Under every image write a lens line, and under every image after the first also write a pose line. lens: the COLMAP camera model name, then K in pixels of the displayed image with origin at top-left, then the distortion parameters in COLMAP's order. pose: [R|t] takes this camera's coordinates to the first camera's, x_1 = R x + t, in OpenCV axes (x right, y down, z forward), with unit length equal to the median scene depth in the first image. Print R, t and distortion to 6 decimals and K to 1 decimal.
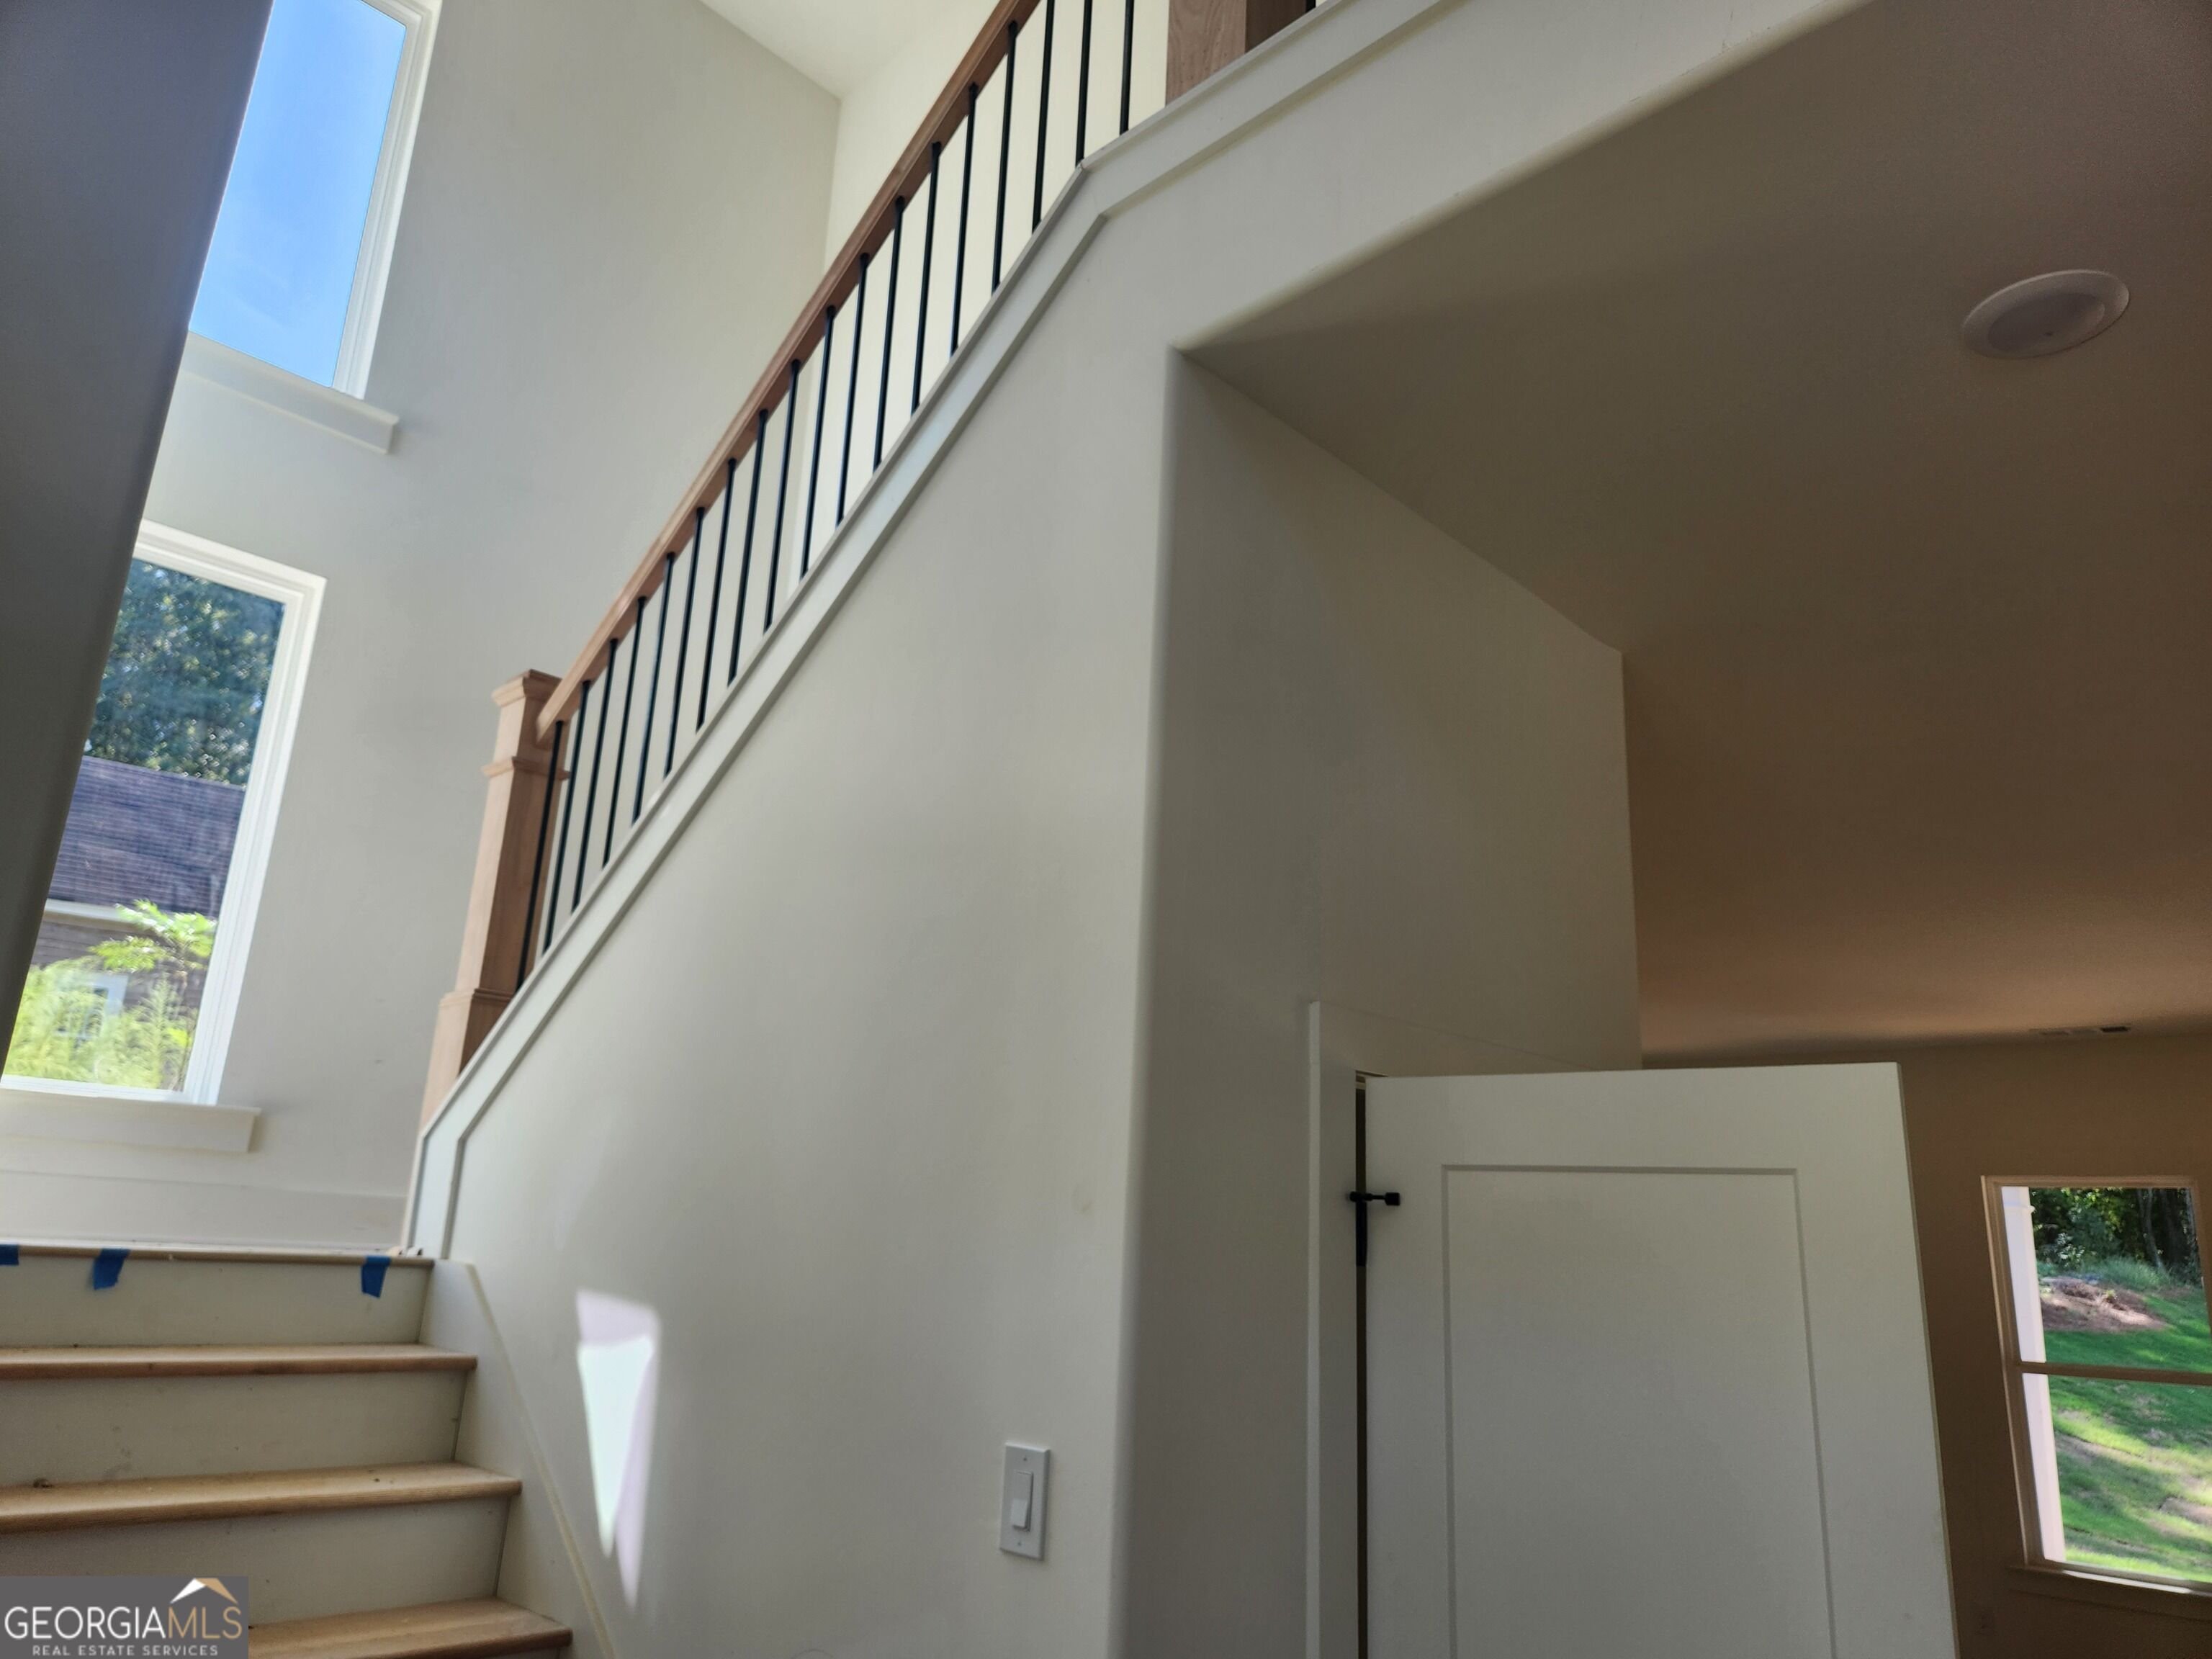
lens RADIAL K [[1503.3, 0, 1107.2], [0, 1503.3, 812.3], [0, 0, 1]] dist [0.060575, -0.046999]
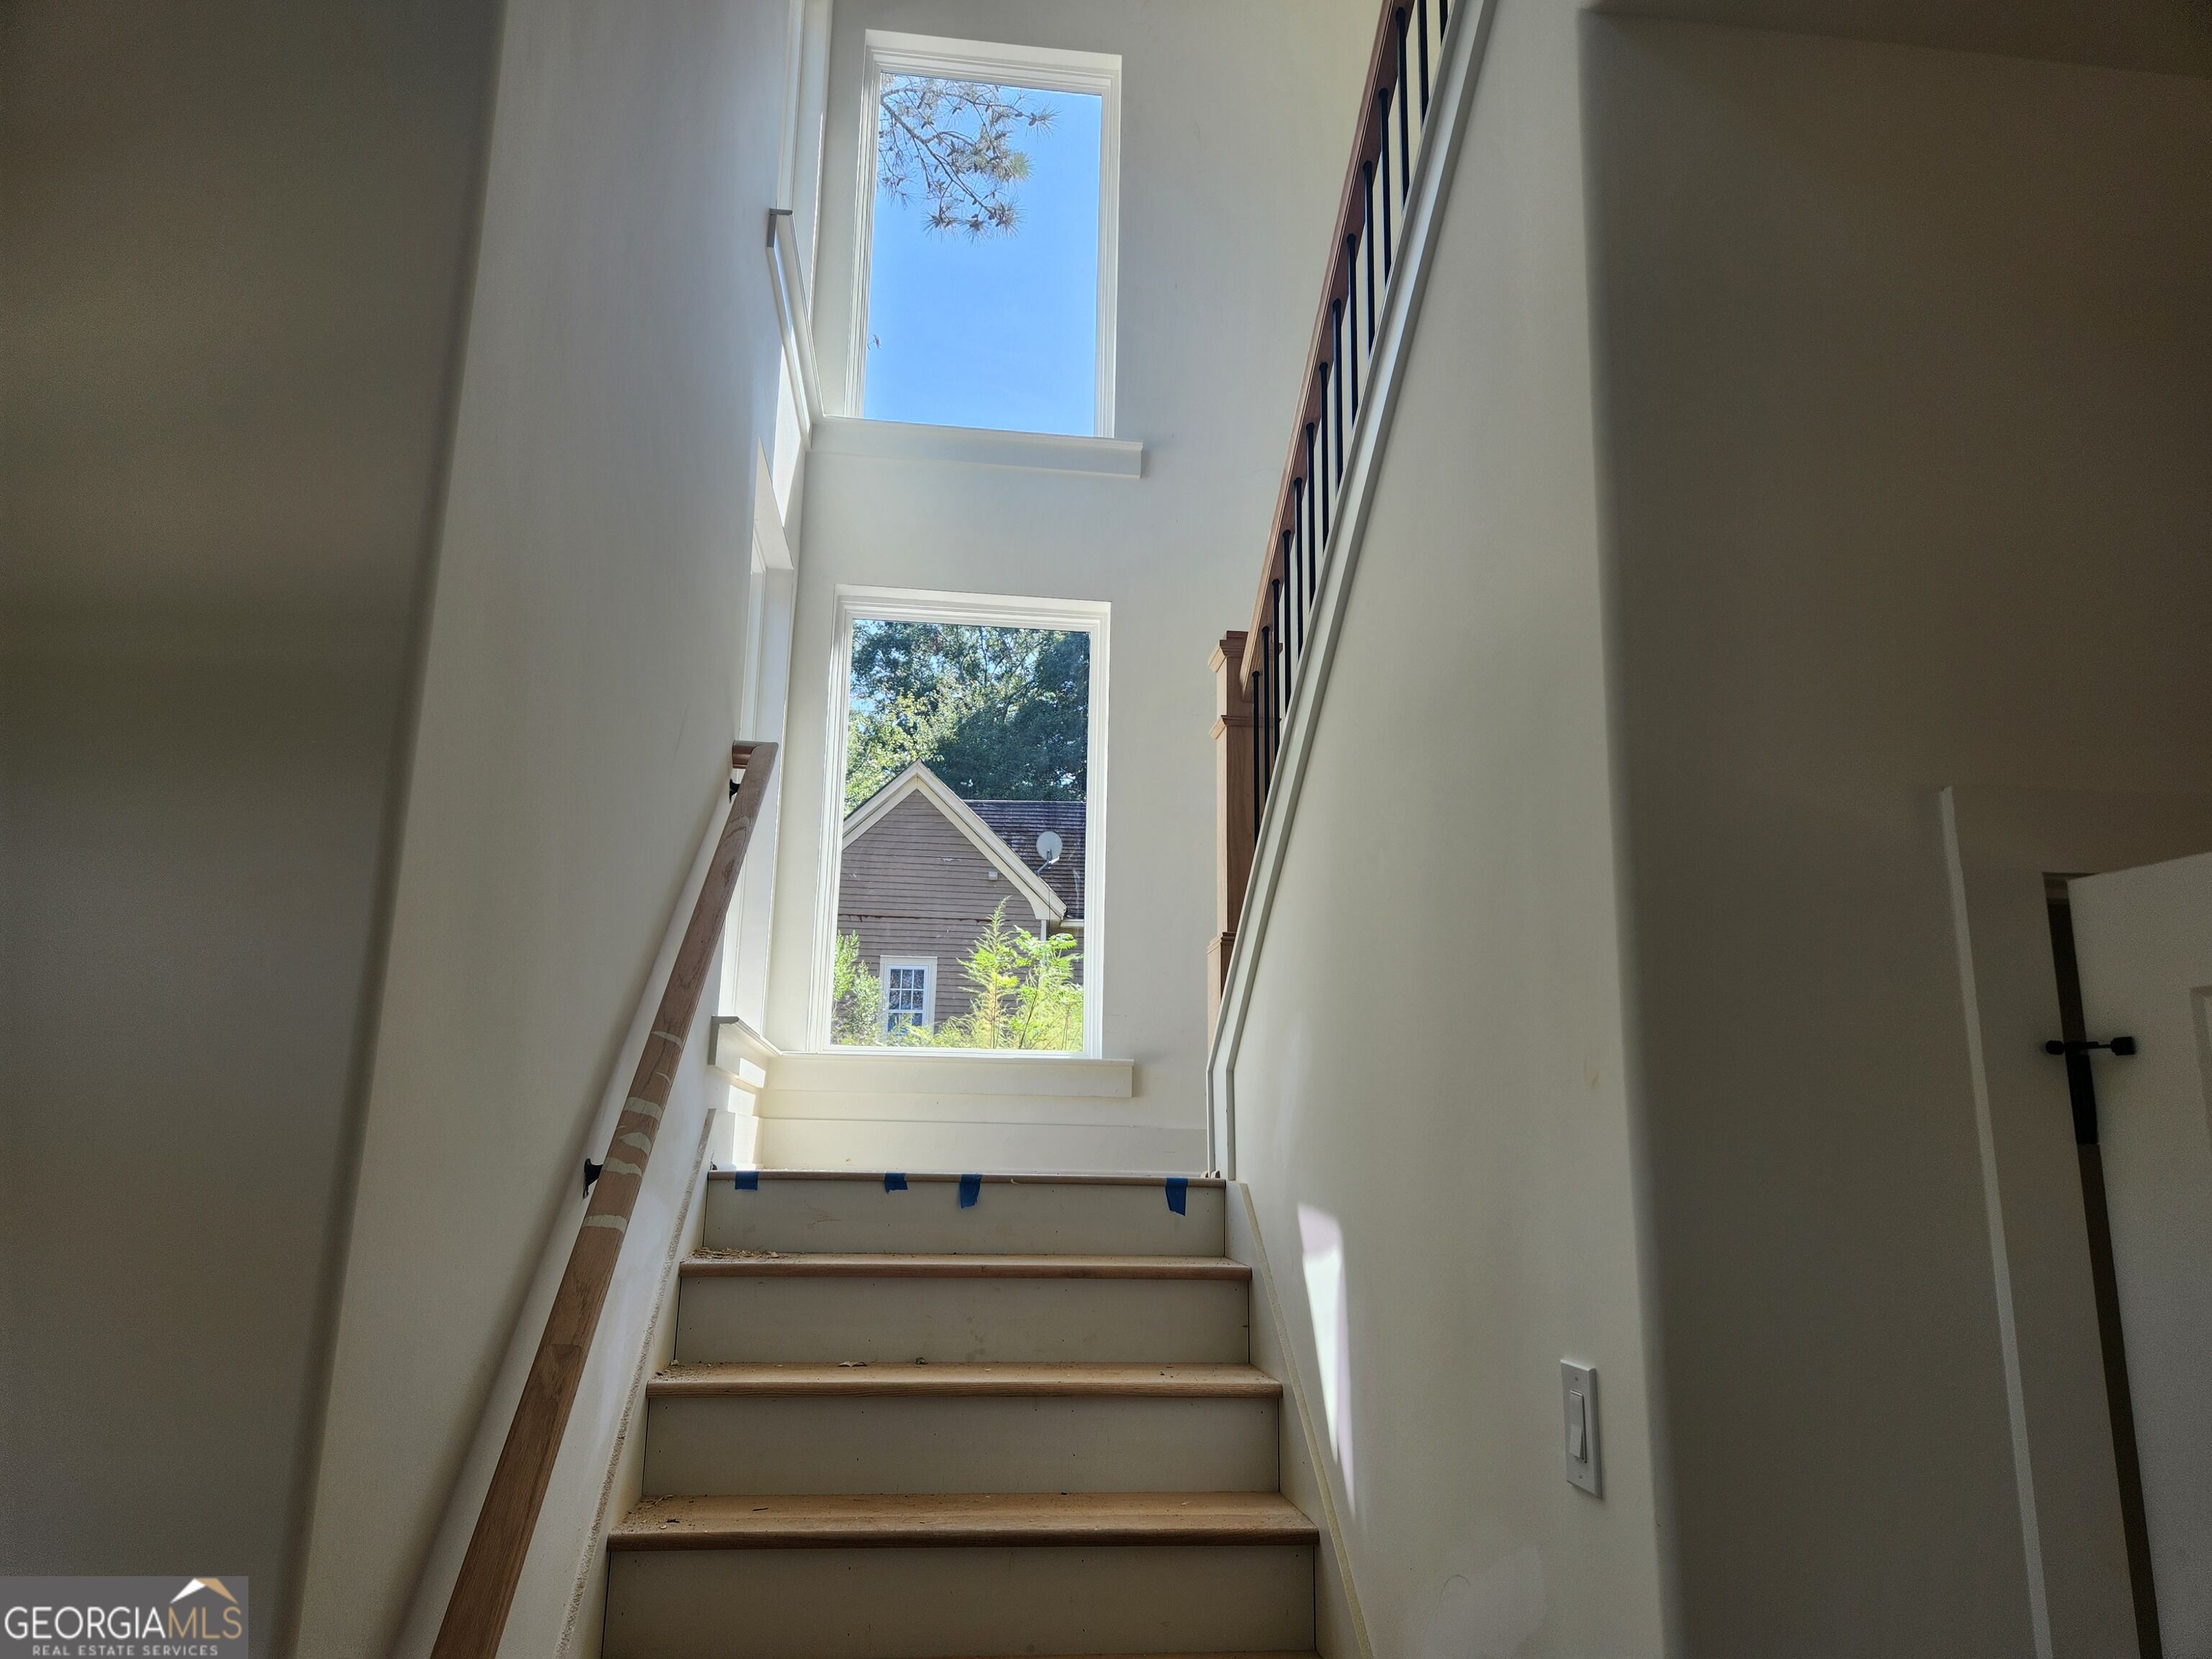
lens RADIAL K [[1487.9, 0, 1102.1], [0, 1487.9, 822.7], [0, 0, 1]] dist [0.116855, -0.138142]
pose [[0.775293, -0.174967, -0.606884, 0.189856], [0.197038, 0.979912, -0.030797, 0.060604], [0.600081, -0.095702, 0.794194, 0.125169]]
